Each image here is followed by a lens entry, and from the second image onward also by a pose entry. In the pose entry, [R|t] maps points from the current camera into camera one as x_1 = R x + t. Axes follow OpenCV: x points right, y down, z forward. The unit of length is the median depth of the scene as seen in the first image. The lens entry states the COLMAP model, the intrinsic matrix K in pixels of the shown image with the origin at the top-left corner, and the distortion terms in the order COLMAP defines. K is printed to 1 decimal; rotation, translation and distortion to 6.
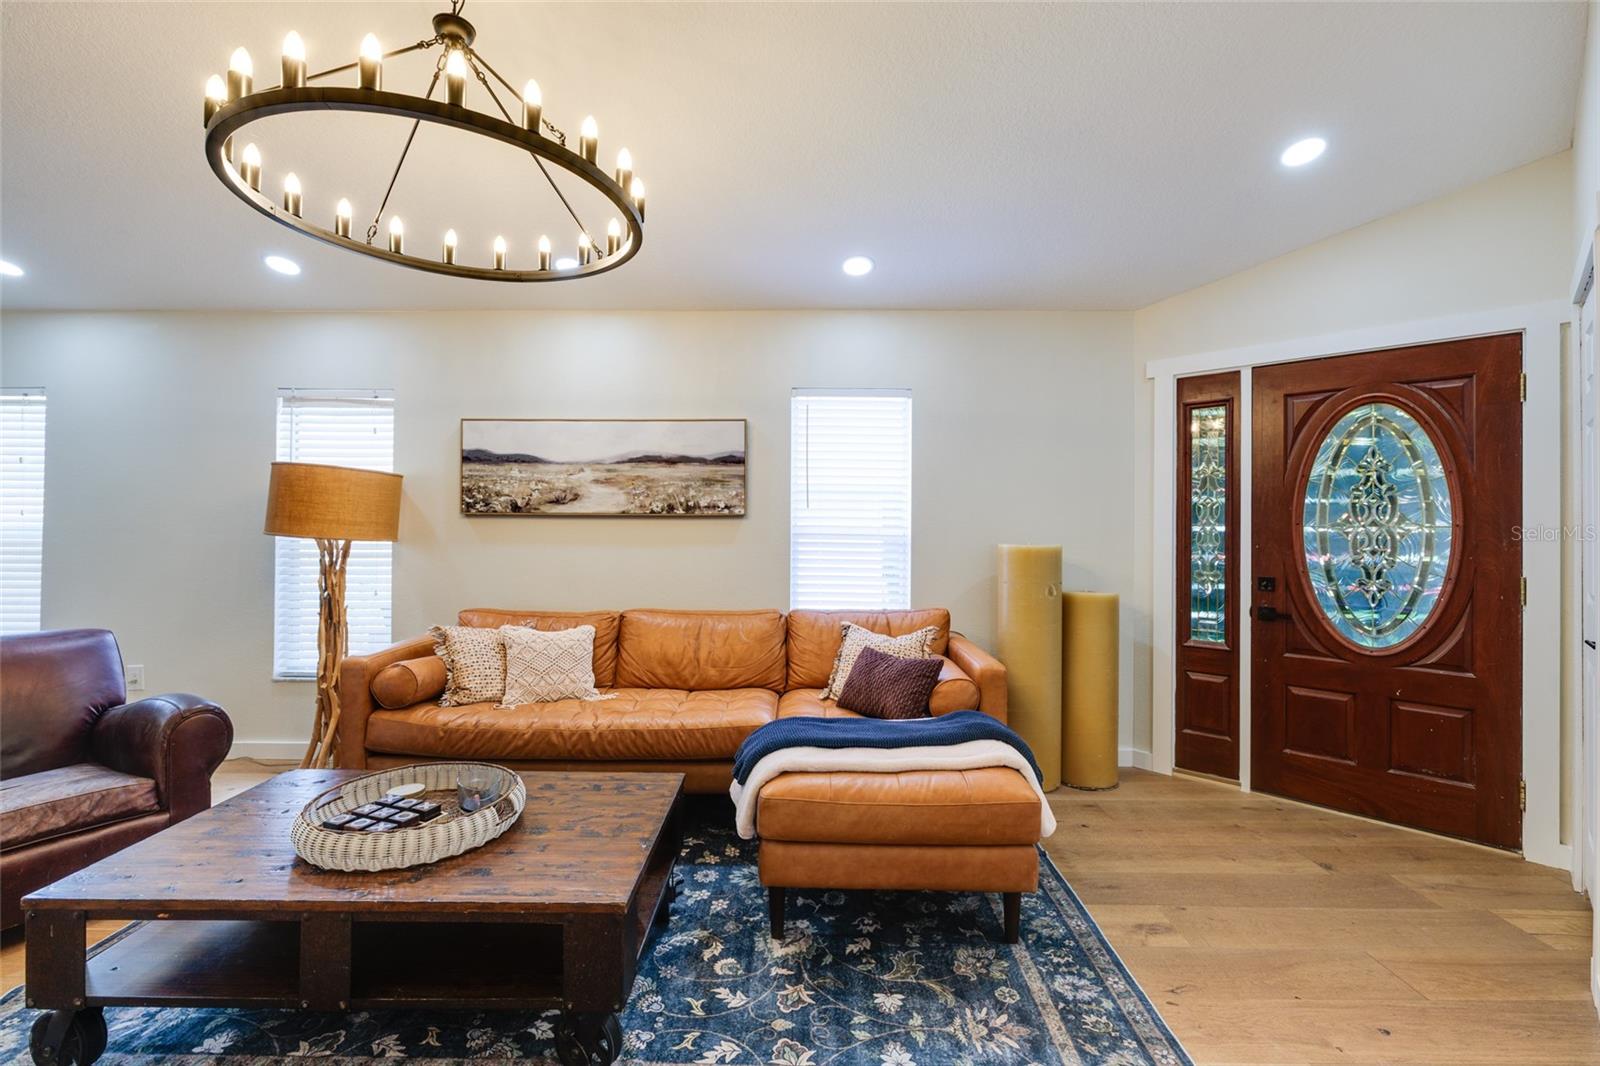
lens RADIAL K [[703.6, 0, 801.7], [0, 703.6, 524.1], [0, 0, 1]] dist [-0.003222, -0.000224]
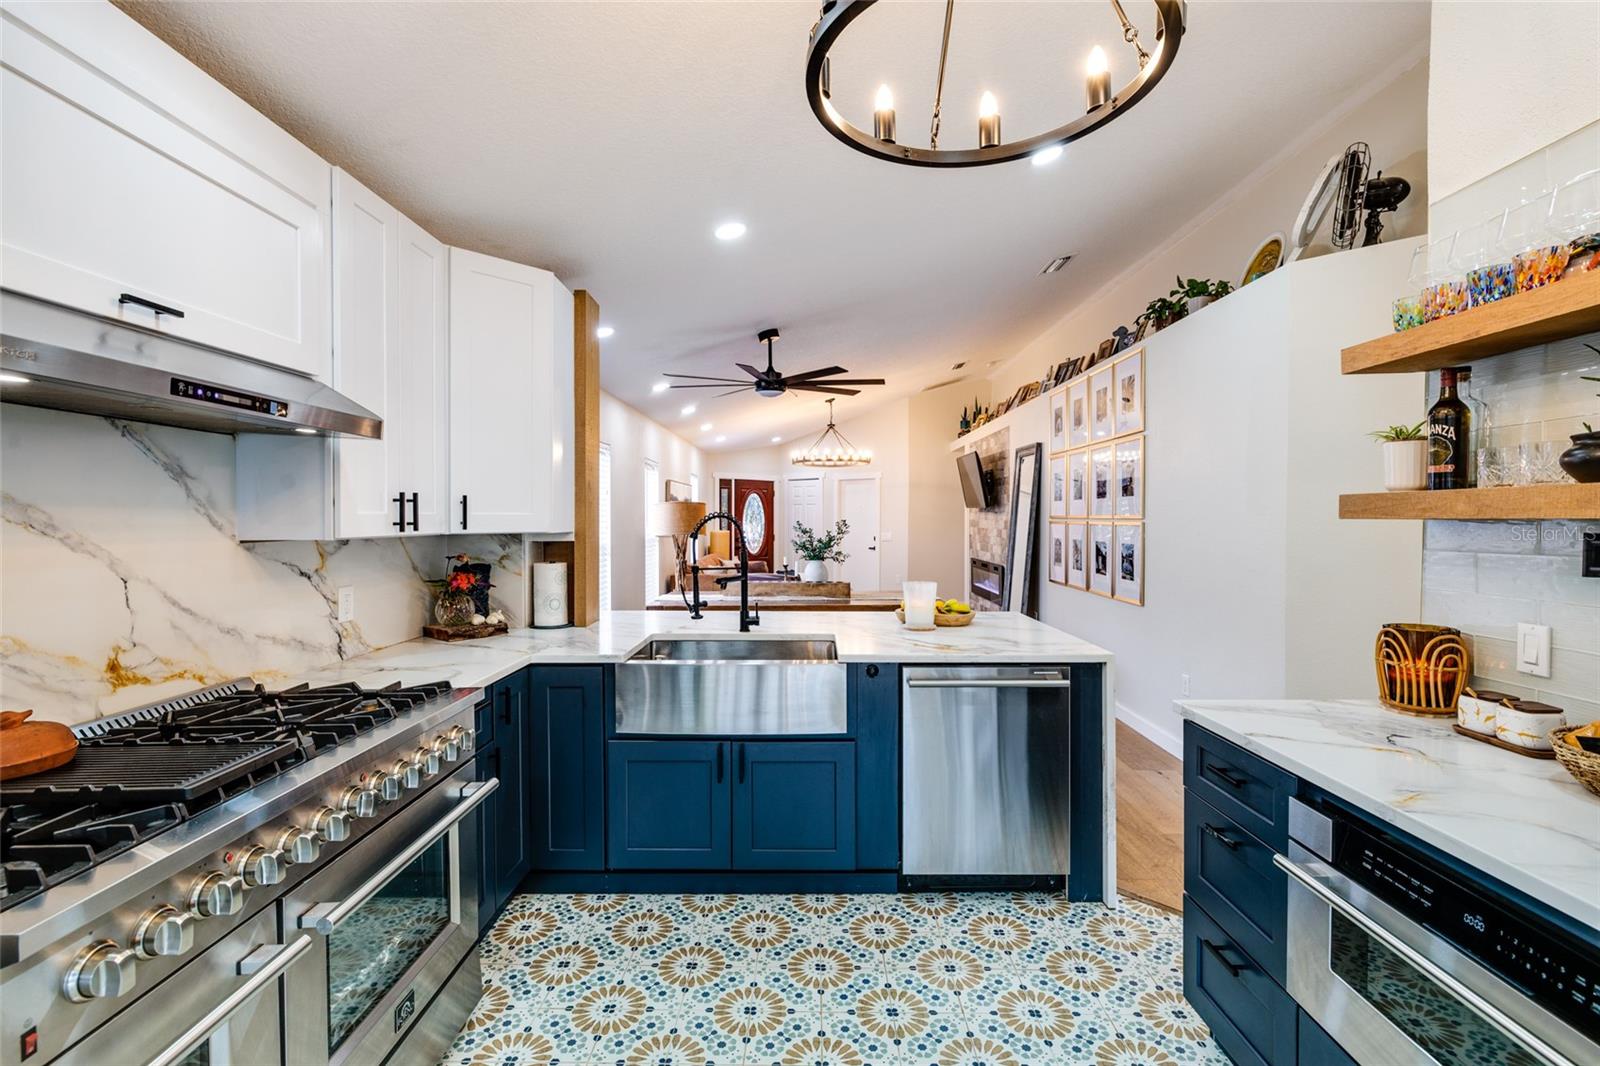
lens RADIAL K [[724.6, 0, 796.4], [0, 724.6, 522.2], [0, 0, 1]] dist [0.000838, 0.000138]
pose [[0.006336, -0.013576, 0.999888, -2.744994], [-0.003844, 0.999900, 0.013601, -0.051690], [-0.999973, -0.003930, 0.006283, 0.600729]]
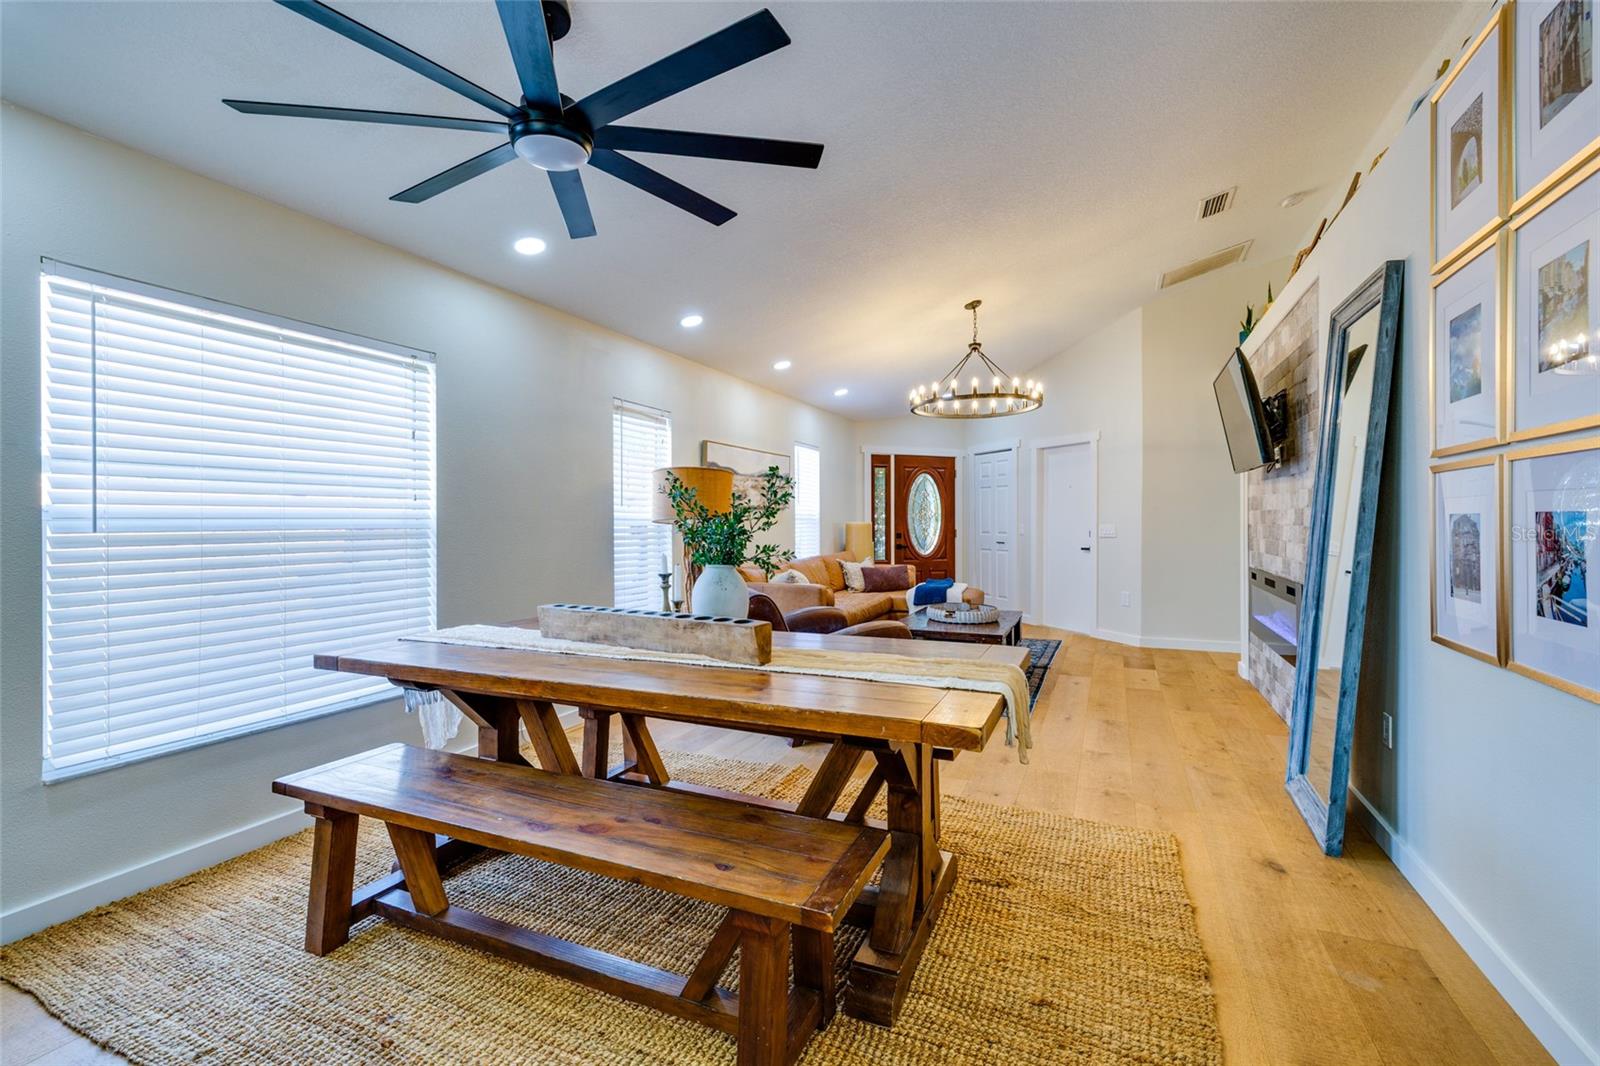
lens RADIAL K [[690.3, 0, 793.1], [0, 690.3, 523.2], [0, 0, 1]] dist [0.000047, 0.000259]
pose [[0.408598, -0.010707, 0.912652, -1.735970], [0.002470, 0.999940, 0.010625, 0.006859], [-0.912711, -0.002087, 0.408600, 0.252423]]
